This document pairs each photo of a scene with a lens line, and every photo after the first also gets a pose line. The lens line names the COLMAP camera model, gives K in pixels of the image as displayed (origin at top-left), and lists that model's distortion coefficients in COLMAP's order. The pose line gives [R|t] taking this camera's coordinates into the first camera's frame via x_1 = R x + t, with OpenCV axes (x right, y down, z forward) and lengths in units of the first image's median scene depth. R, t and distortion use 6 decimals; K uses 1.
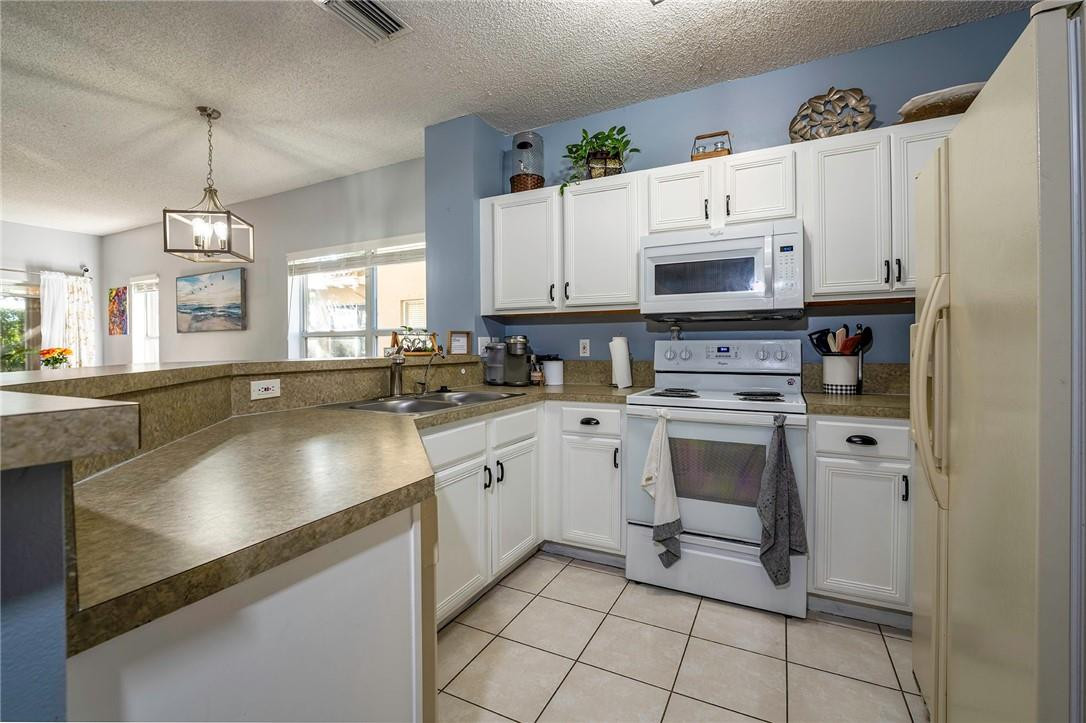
lens RADIAL K [[466.9, 0, 544.4], [0, 466.9, 352.3], [0, 0, 1]] dist [-0.012792, 0.000676]
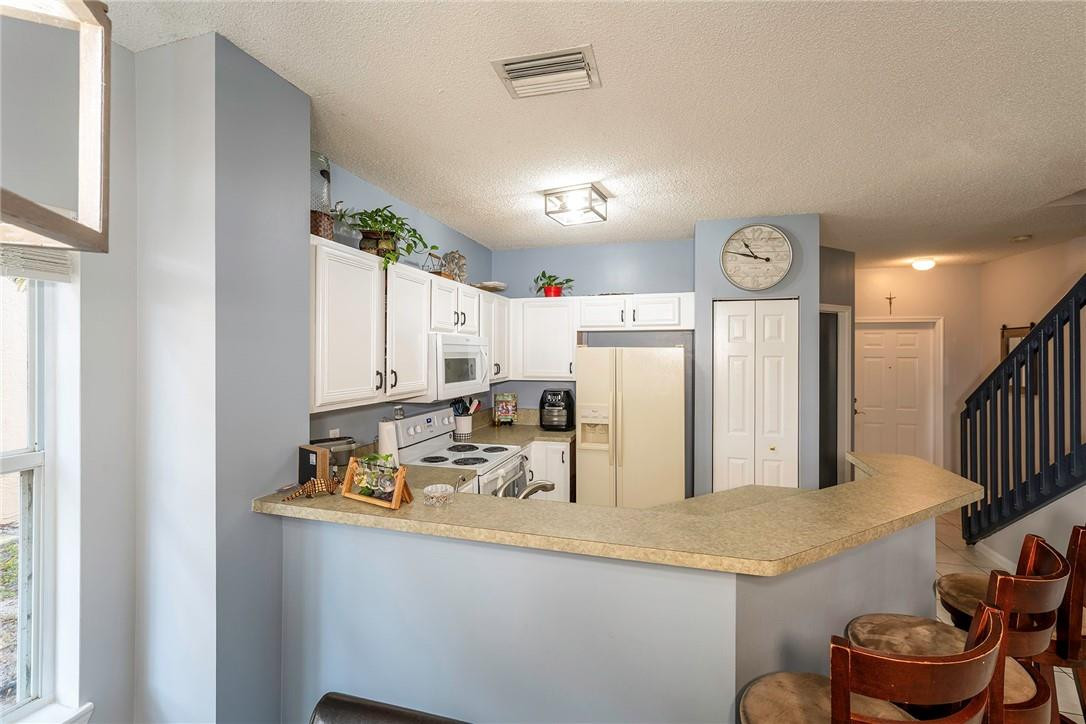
lens RADIAL K [[466.9, 0, 536.7], [0, 466.9, 353.0], [0, 0, 1]] dist [-0.012792, 0.000676]
pose [[-0.191844, 0.001856, 0.981424, -0.485975], [0.008081, 0.999967, -0.000311, -0.097972], [-0.981392, 0.007872, -0.191853, 0.490068]]
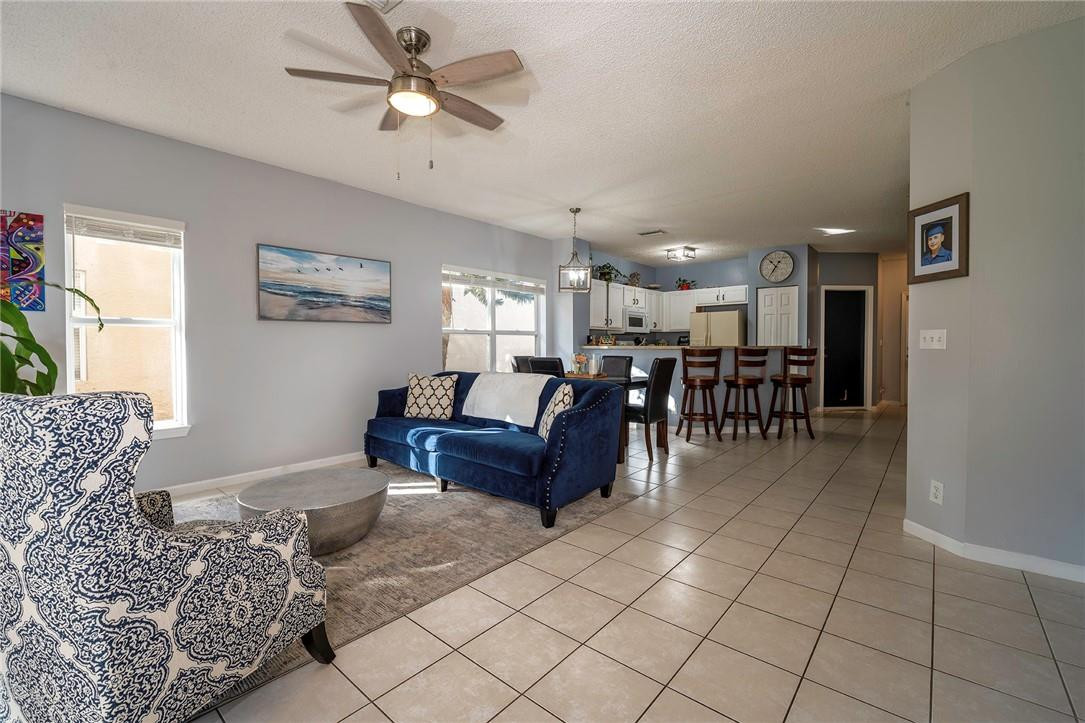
lens RADIAL K [[466.5, 0, 539.5], [0, 466.5, 354.7], [0, 0, 1]] dist [-0.012792, 0.000676]
pose [[0.238792, -0.015177, 0.970952, -1.456913], [0.011244, 0.999854, 0.012864, 0.009931], [-0.971006, 0.007846, 0.238928, 0.410723]]
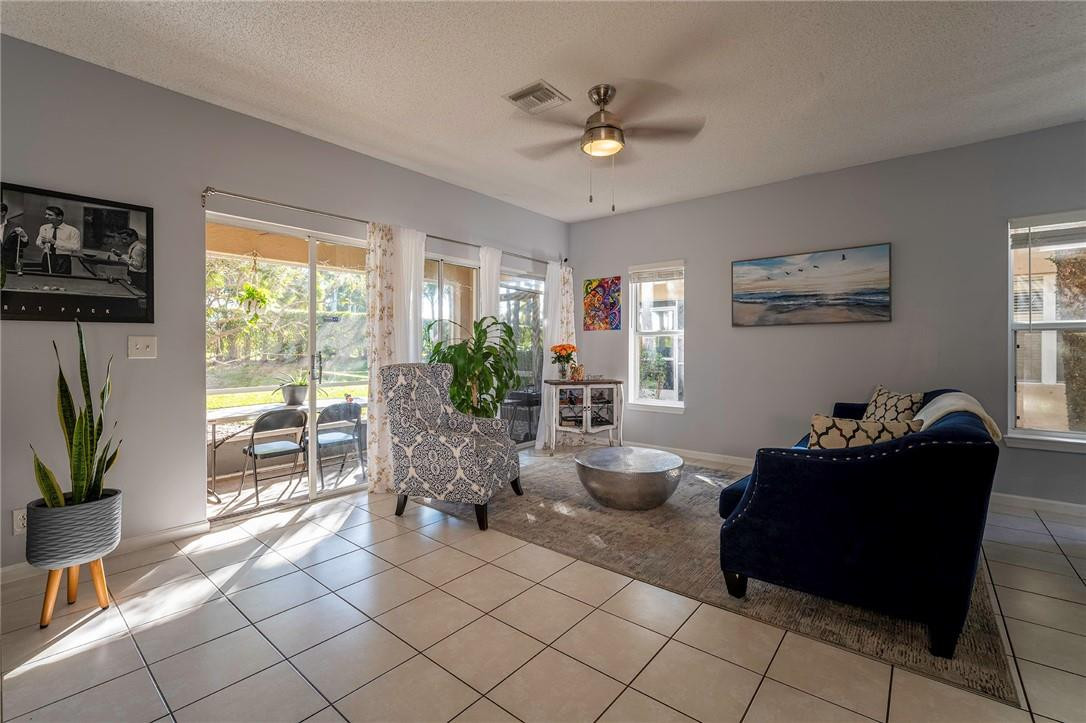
lens RADIAL K [[466.9, 0, 540.2], [0, 466.9, 352.4], [0, 0, 1]] dist [-0.012792, 0.000676]
pose [[0.976888, 0.006607, -0.213651, -0.993572], [-0.006890, 0.999976, -0.000580, 0.008887], [0.213642, 0.002039, 0.976910, 0.089766]]
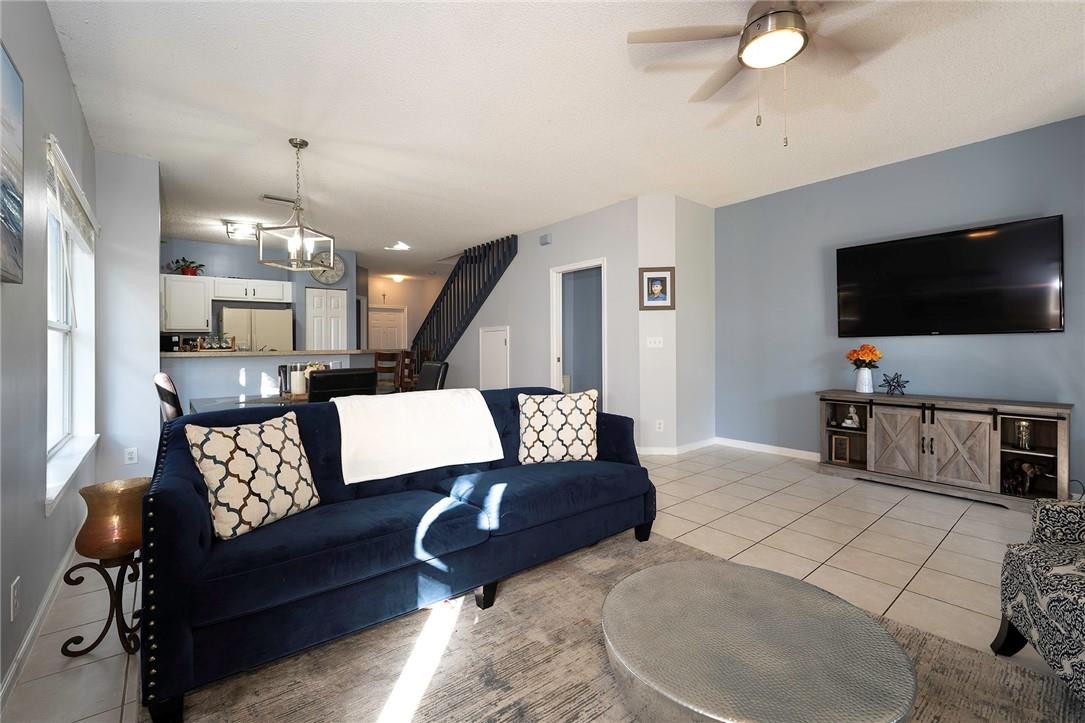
lens RADIAL K [[466.5, 0, 545.8], [0, 466.5, 355.8], [0, 0, 1]] dist [-0.012792, 0.000676]
pose [[-0.918958, 0.008306, 0.394268, -1.017151], [0.022589, 0.999245, 0.031600, -0.003124], [-0.393708, 0.037945, -0.918452, 1.063020]]
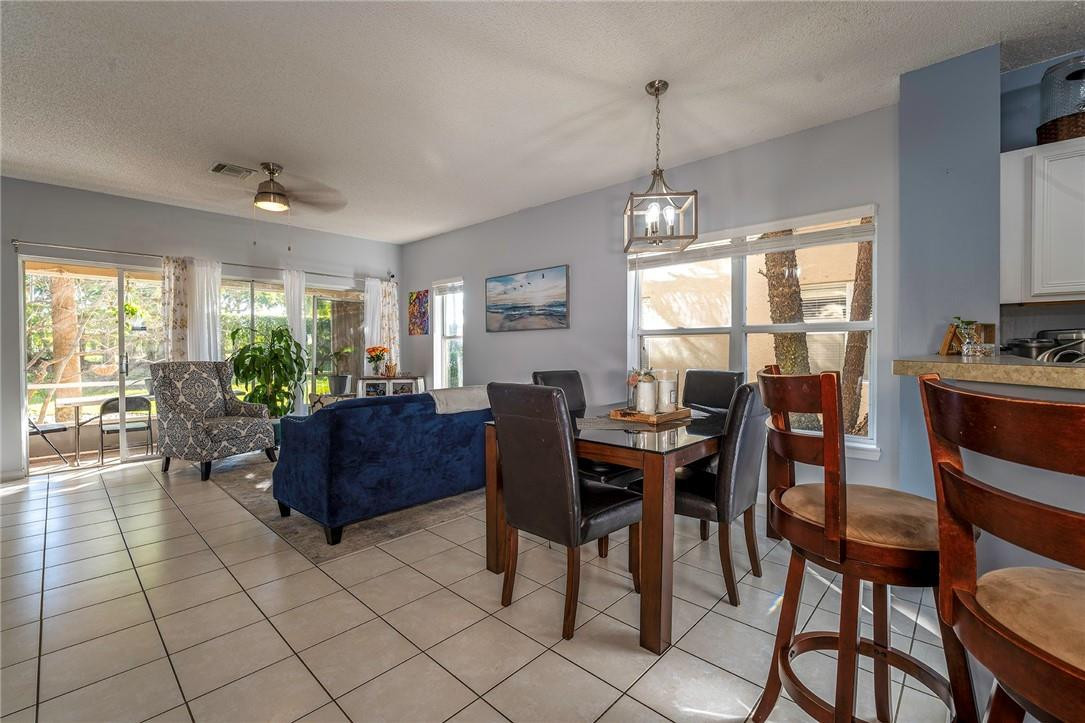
lens RADIAL K [[466.5, 0, 545.4], [0, 466.5, 357.0], [0, 0, 1]] dist [-0.012792, 0.000676]
pose [[0.962026, 0.008719, -0.272817, -0.394725], [-0.006833, 0.999946, 0.007863, 0.005125], [0.272871, -0.005700, 0.962034, 0.030189]]
